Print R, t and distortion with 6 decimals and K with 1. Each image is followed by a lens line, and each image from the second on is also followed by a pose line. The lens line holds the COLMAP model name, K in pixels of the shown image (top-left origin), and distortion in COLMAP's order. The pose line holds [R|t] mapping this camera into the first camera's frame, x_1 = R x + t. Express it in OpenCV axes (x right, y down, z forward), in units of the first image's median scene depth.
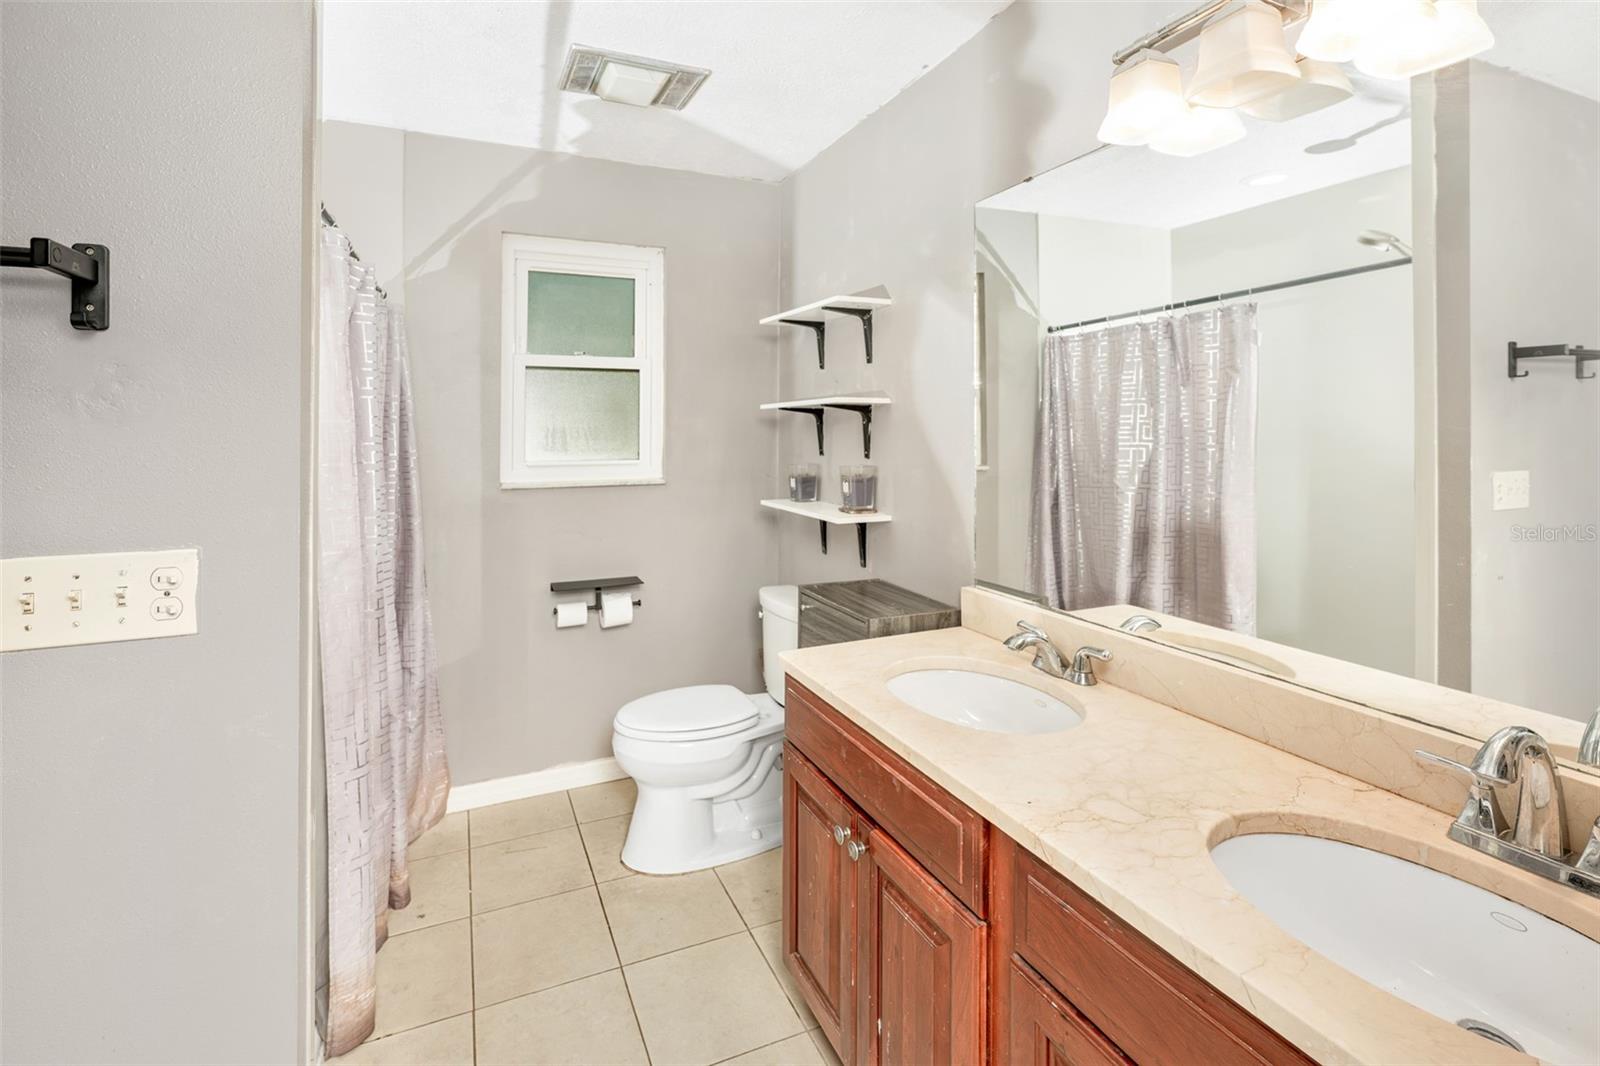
lens RADIAL K [[692.8, 0, 798.4], [0, 692.8, 469.8], [0, 0, 1]] dist [-0.000644, 0.000348]
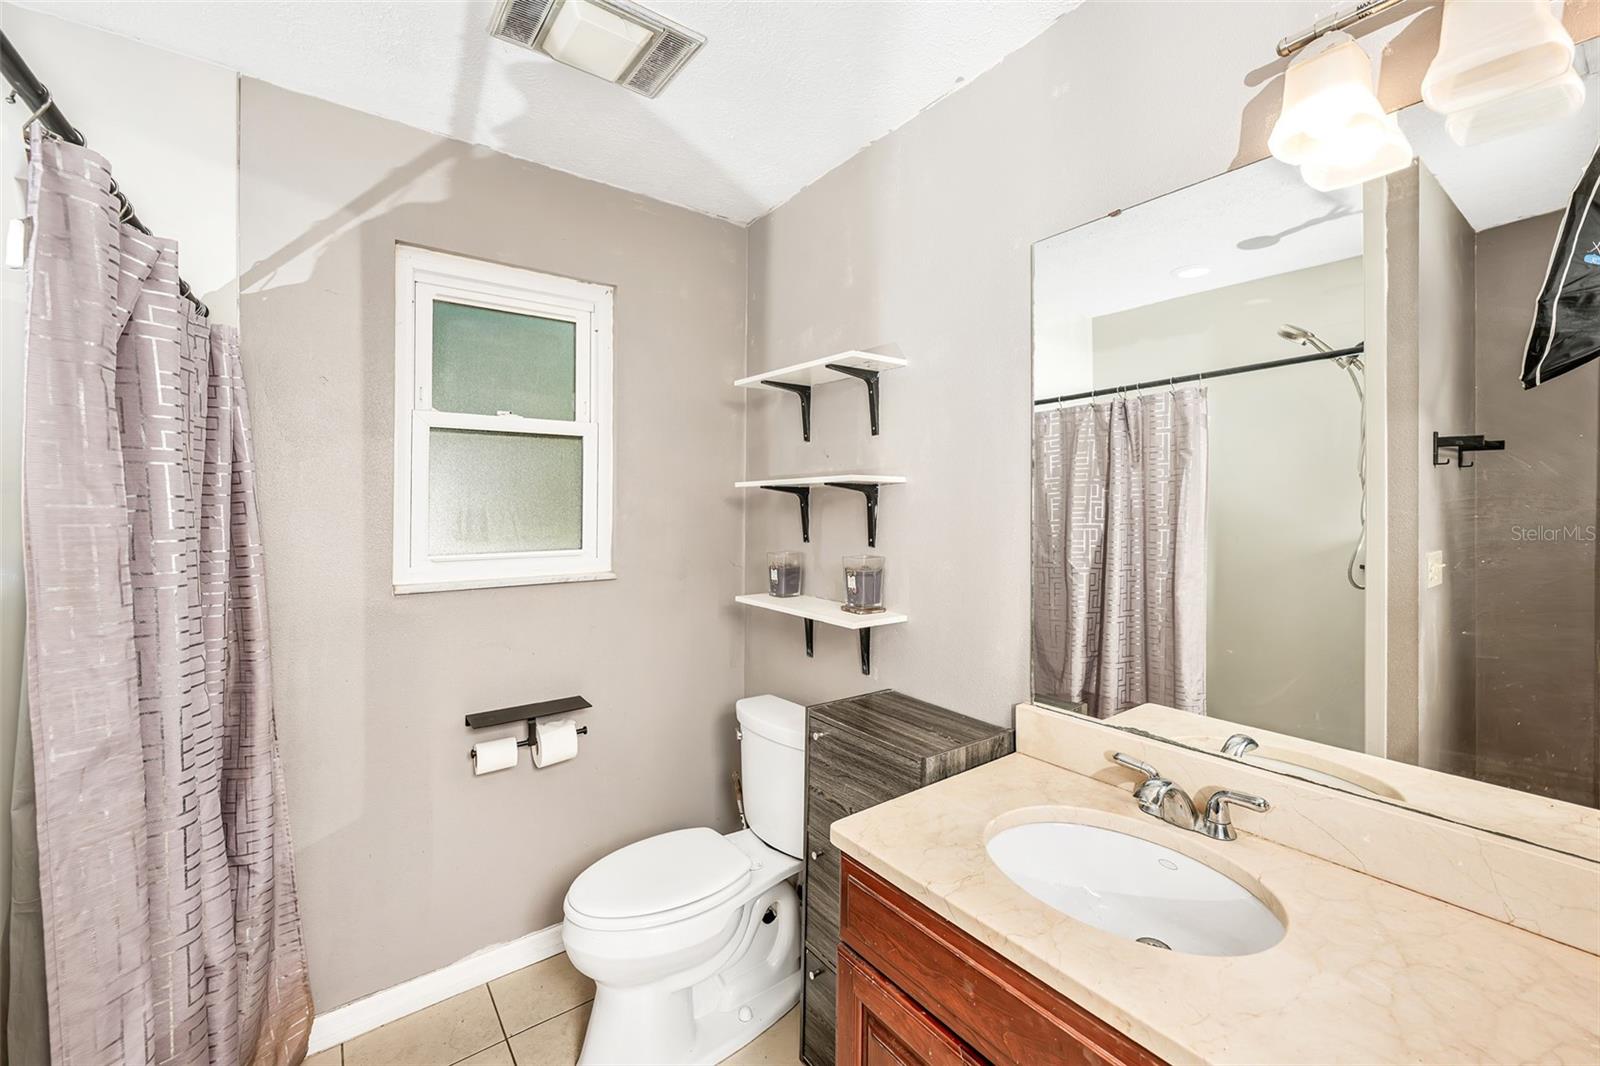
lens RADIAL K [[655.0, 0, 821.8], [0, 655.0, 536.9], [0, 0, 1]] dist [0.001410, 0.000278]
pose [[0.979910, -0.005957, 0.199351, -0.121553], [0.007885, 0.999929, -0.008881, -0.021935], [-0.199284, 0.010275, 0.979888, 0.226806]]
